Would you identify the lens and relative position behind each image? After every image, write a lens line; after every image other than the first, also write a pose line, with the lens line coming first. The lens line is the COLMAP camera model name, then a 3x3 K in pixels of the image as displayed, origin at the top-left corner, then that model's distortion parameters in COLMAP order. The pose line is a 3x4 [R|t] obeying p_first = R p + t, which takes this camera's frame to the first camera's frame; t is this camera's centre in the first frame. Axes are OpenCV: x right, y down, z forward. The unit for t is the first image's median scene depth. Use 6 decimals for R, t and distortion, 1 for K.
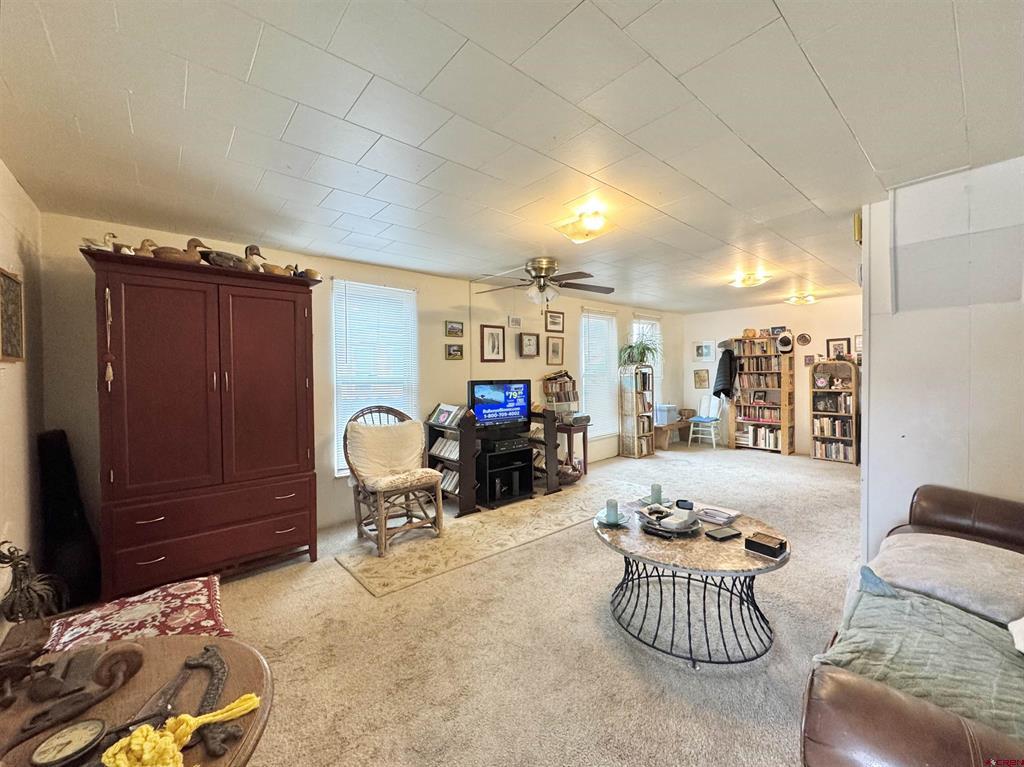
lens RADIAL K [[409.1, 0, 515.3], [0, 409.1, 378.9], [0, 0, 1]] dist [-0.001720, -0.000111]
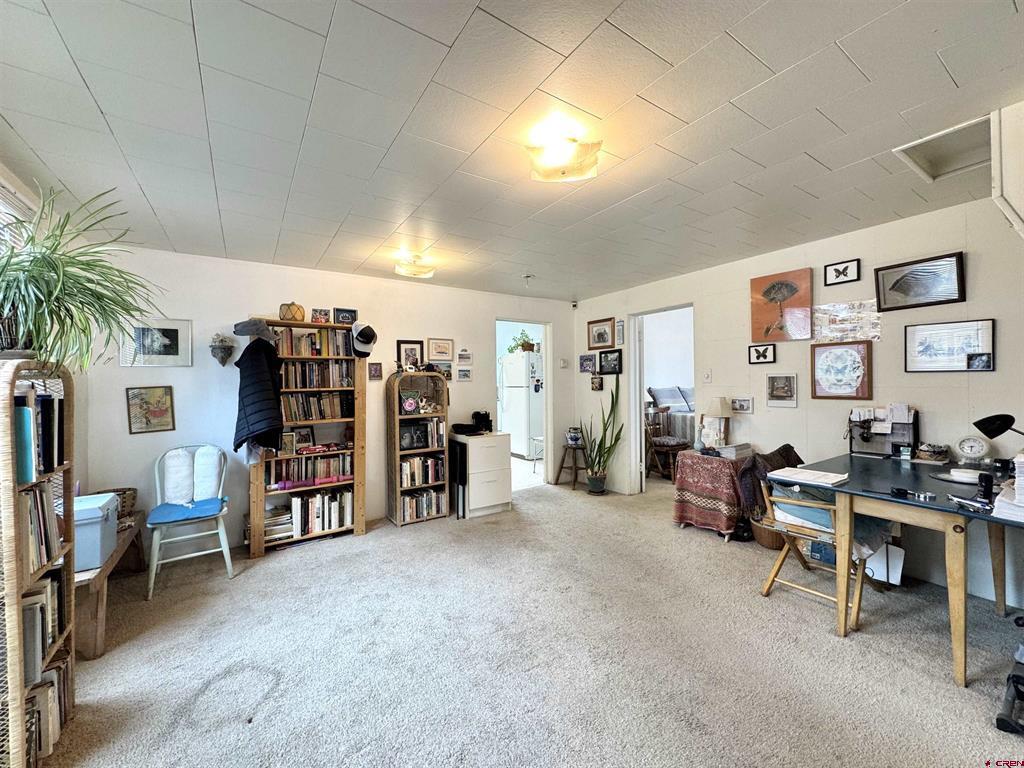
lens RADIAL K [[407.6, 0, 512.0], [0, 407.6, 384.0], [0, 0, 1]] dist [-0.002425, -0.000212]
pose [[0.128345, 0.007433, 0.991702, 0.133477], [0.031059, 0.999451, -0.011511, -0.012113], [-0.991243, 0.032279, 0.128044, 0.790991]]
